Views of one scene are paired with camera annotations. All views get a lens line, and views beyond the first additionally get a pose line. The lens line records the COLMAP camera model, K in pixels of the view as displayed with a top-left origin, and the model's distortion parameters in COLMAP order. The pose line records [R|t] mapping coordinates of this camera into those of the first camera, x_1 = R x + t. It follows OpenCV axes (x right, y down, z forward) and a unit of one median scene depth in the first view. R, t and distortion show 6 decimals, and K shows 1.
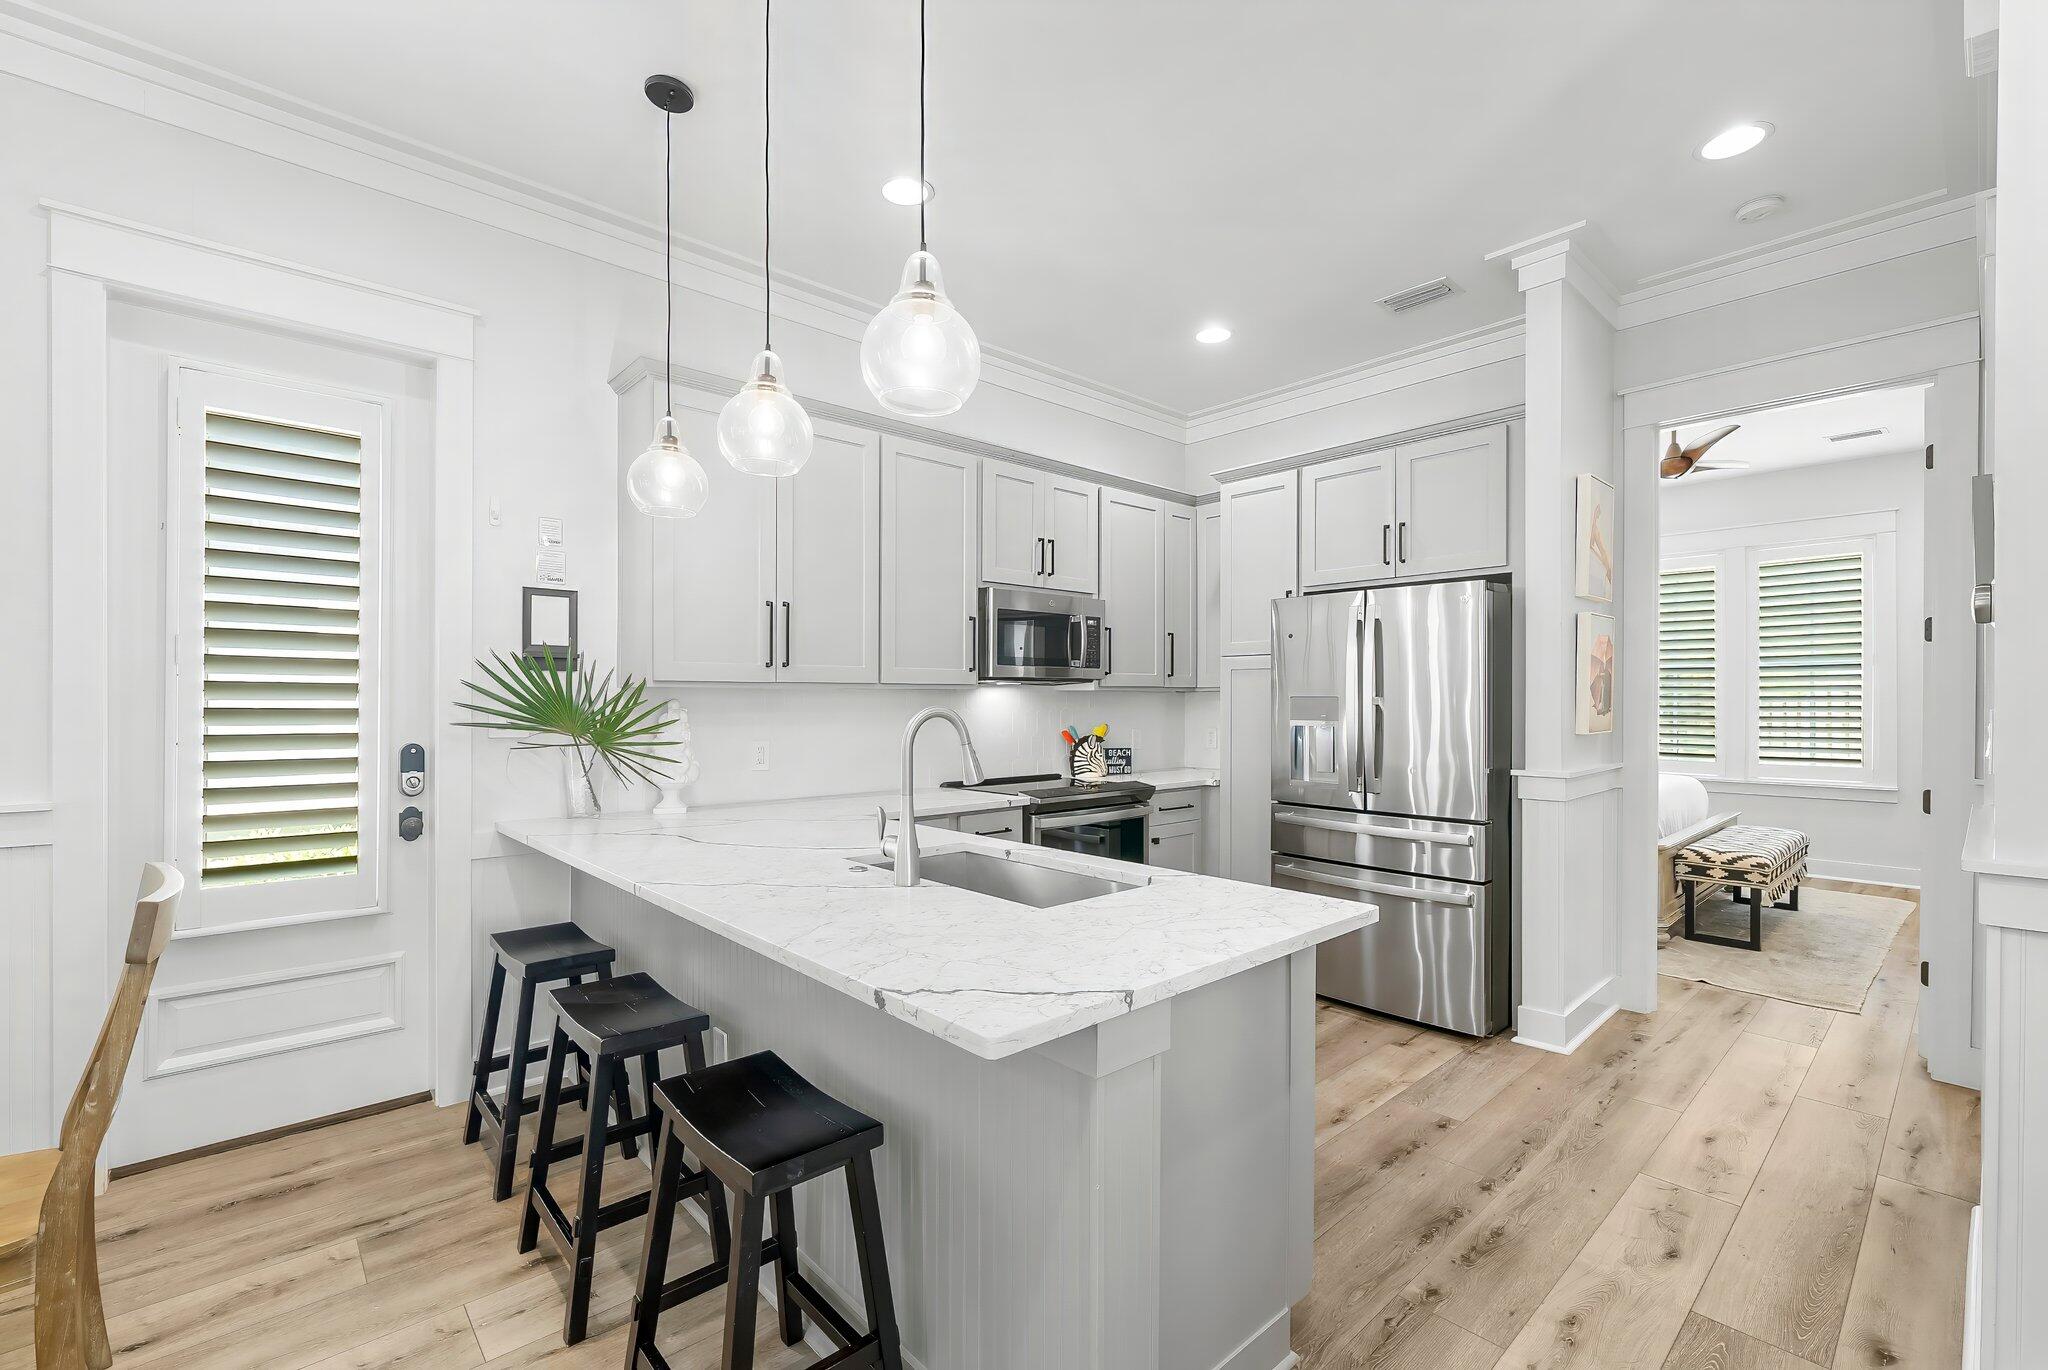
lens RADIAL K [[855.2, 0, 1021.9], [0, 855.2, 711.7], [0, 0, 1]] dist [0.001221, 0.000317]
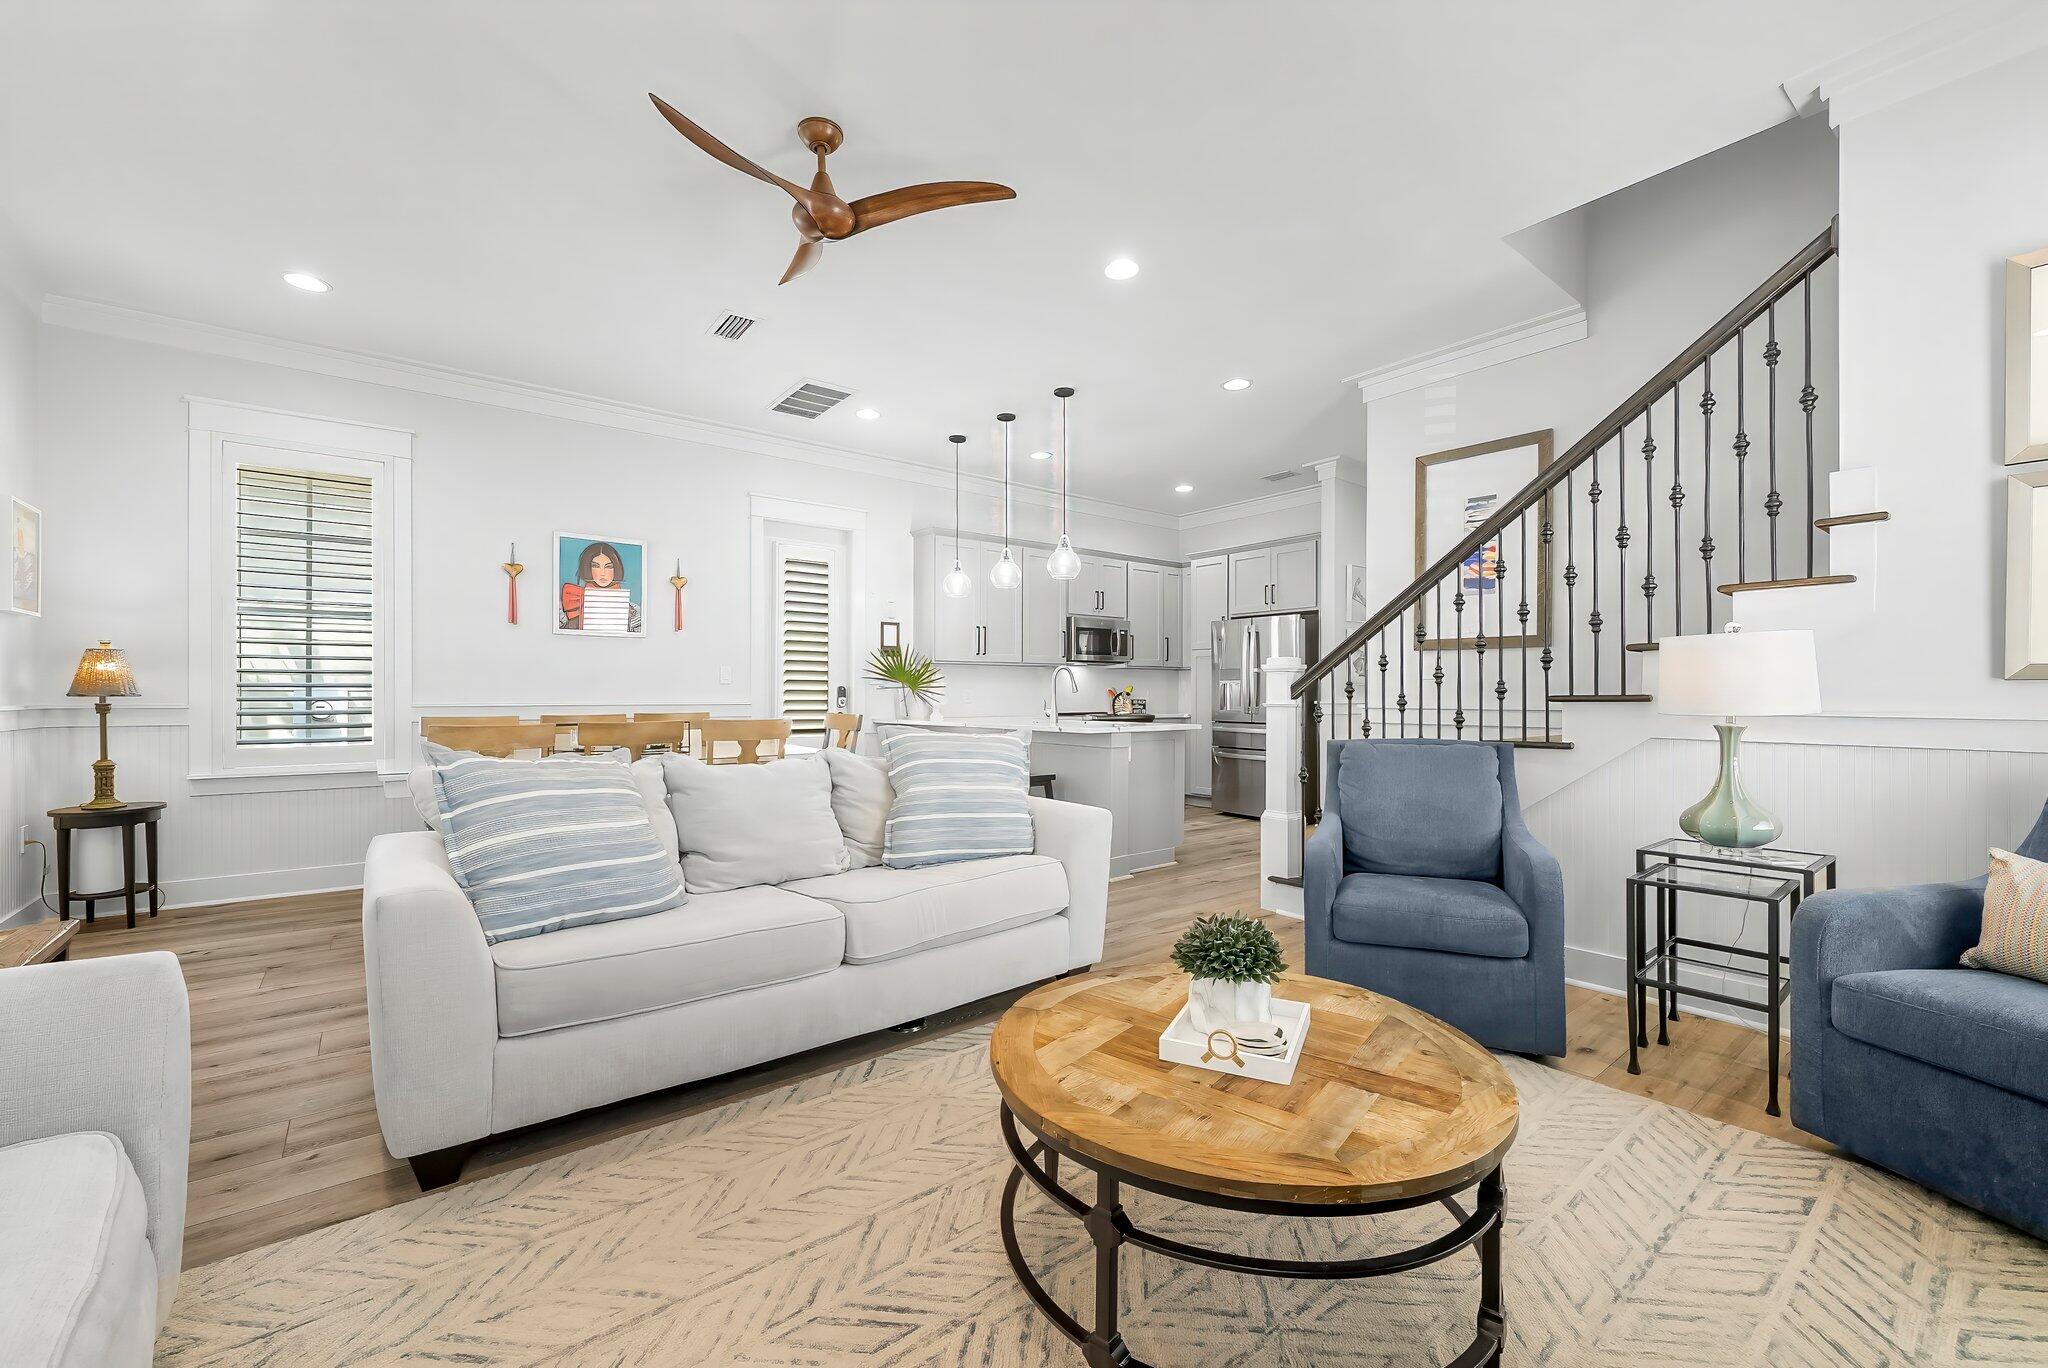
lens RADIAL K [[793.2, 0, 1035.0], [0, 793.2, 696.4], [0, 0, 1]] dist [0.000901, 0.000107]
pose [[0.998560, -0.000294, -0.053642, -0.024968], [-0.000192, 0.999959, -0.009049, 0.065593], [0.053642, 0.009046, 0.998519, -0.929931]]
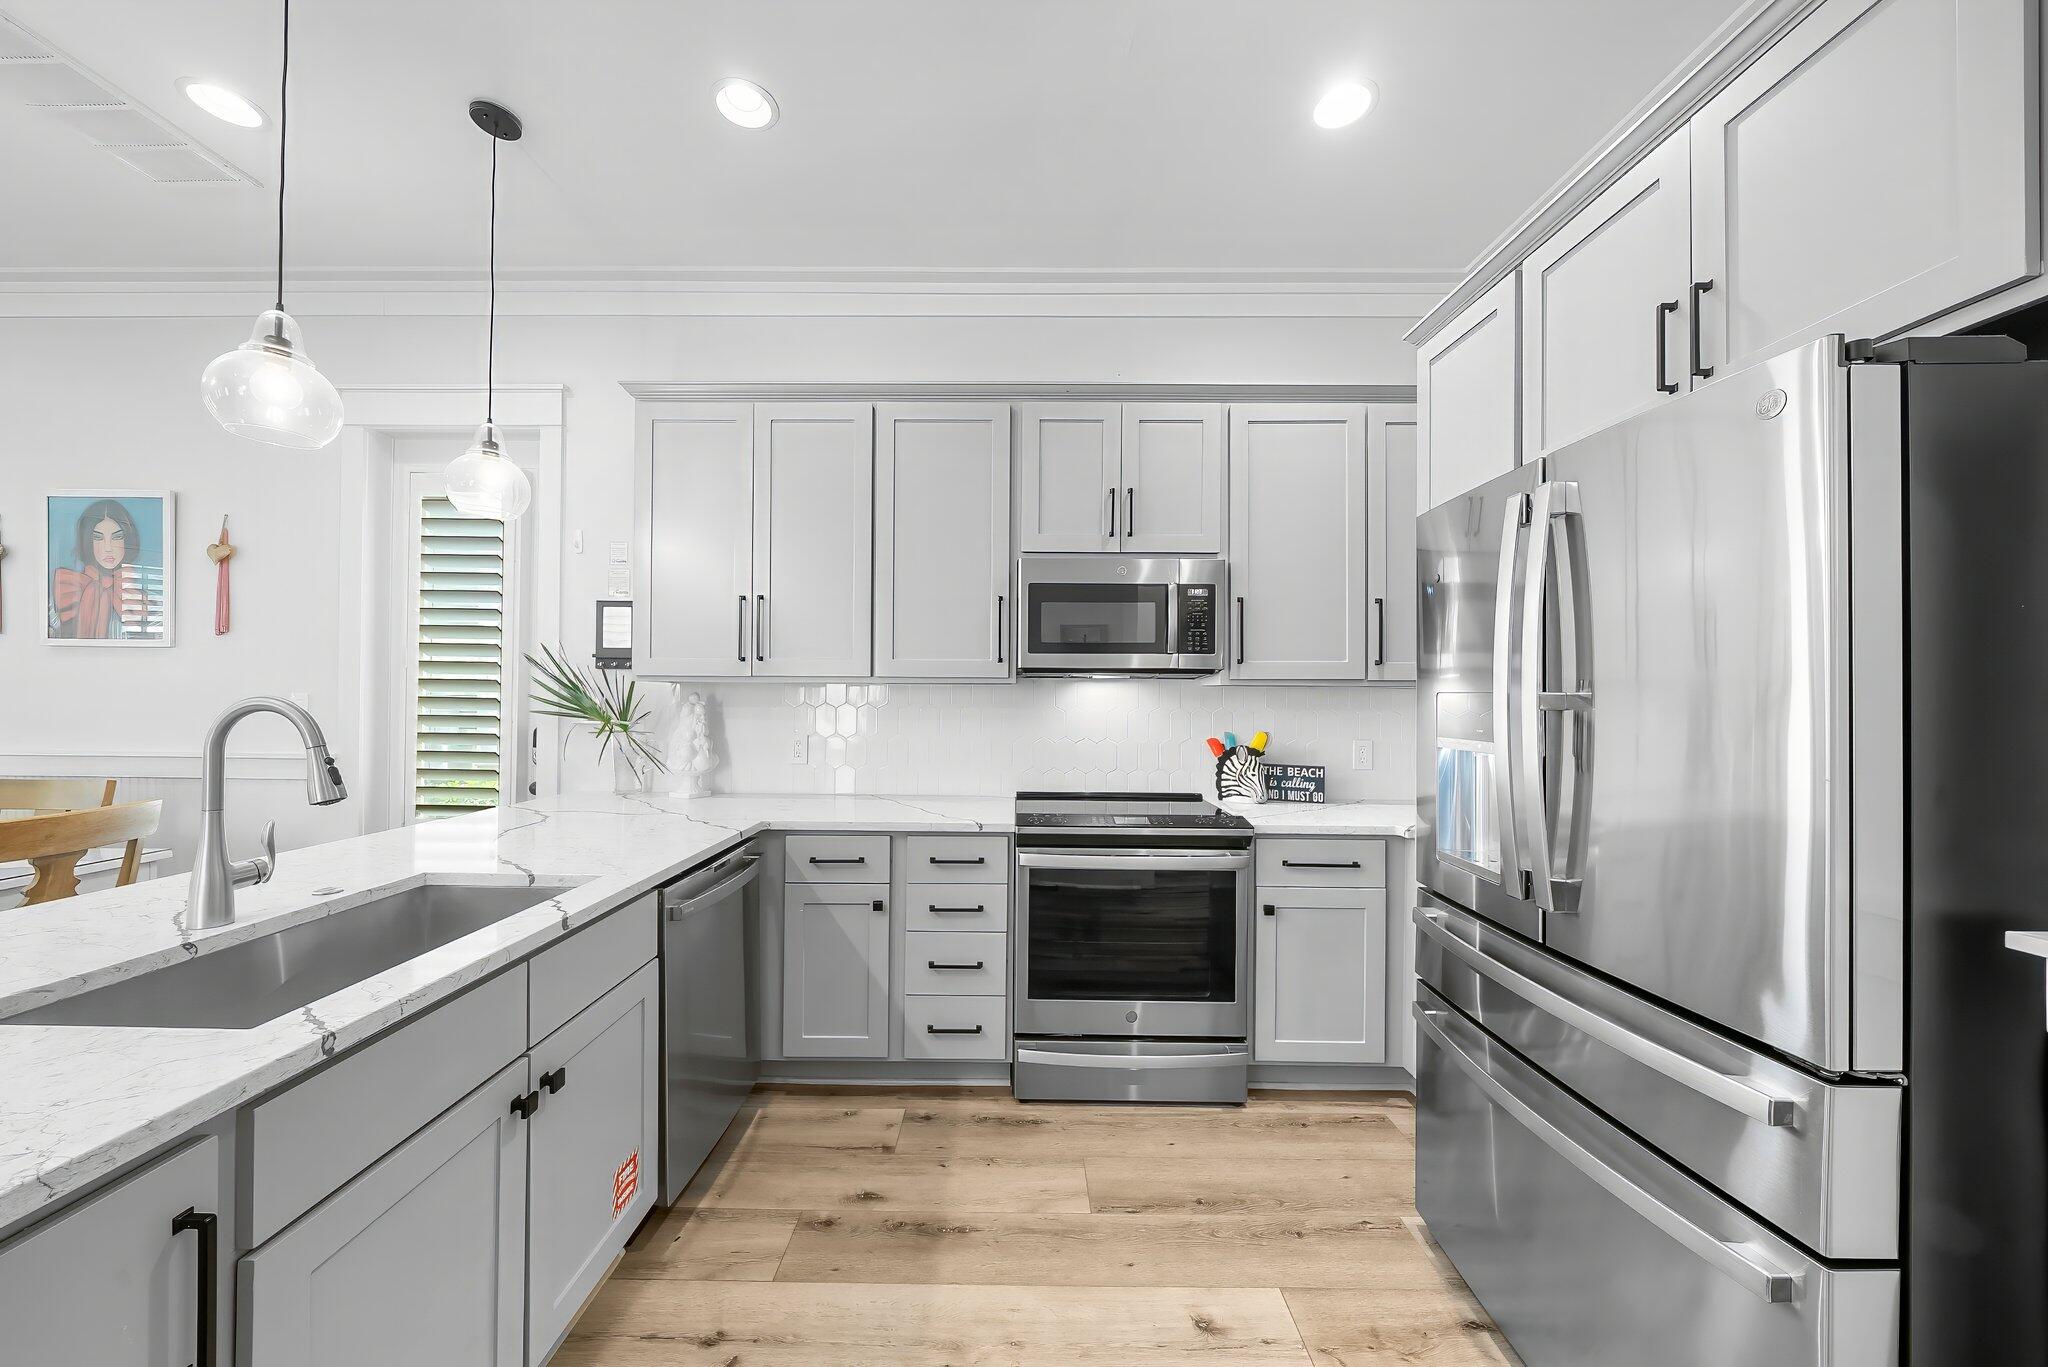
lens RADIAL K [[705.0, 0, 1014.2], [0, 705.0, 694.7], [0, 0, 1]] dist [-0.006711, -0.000031]
pose [[0.746678, 0.005871, -0.665160, 0.411302], [-0.017545, 0.999787, -0.010871, -0.008148], [0.664954, 0.019787, 0.746622, 0.503230]]
